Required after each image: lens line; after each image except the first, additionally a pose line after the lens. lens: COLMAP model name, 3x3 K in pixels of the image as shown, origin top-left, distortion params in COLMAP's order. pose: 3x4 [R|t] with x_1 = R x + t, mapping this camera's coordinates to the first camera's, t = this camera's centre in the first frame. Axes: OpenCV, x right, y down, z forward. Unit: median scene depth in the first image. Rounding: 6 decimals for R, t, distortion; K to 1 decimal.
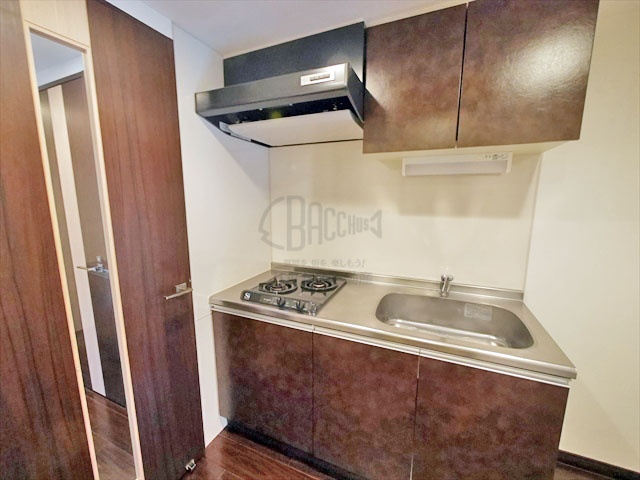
lens RADIAL K [[263.2, 0, 318.4], [0, 263.2, 241.3], [0, 0, 1]] dist [0.005081, 0.000315]
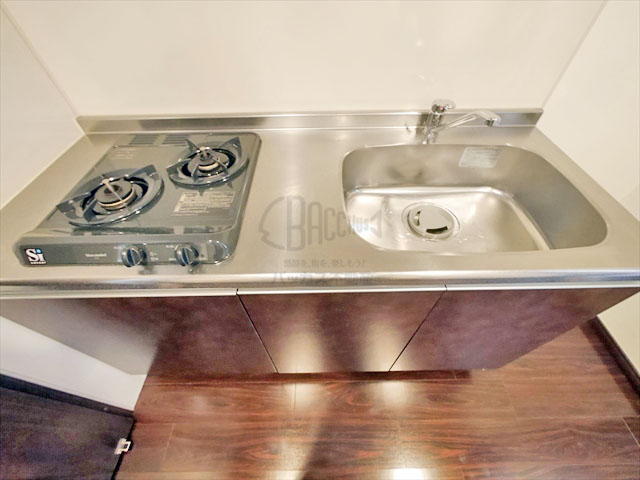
lens RADIAL K [[263.2, 0, 320.3], [0, 263.2, 240.4], [0, 0, 1]] dist [0.005081, 0.000315]
pose [[0.918646, -0.309299, 0.245812, 0.029462], [0.074669, 0.746891, 0.660740, -0.037458], [-0.387962, -0.588632, 0.709224, 0.523532]]
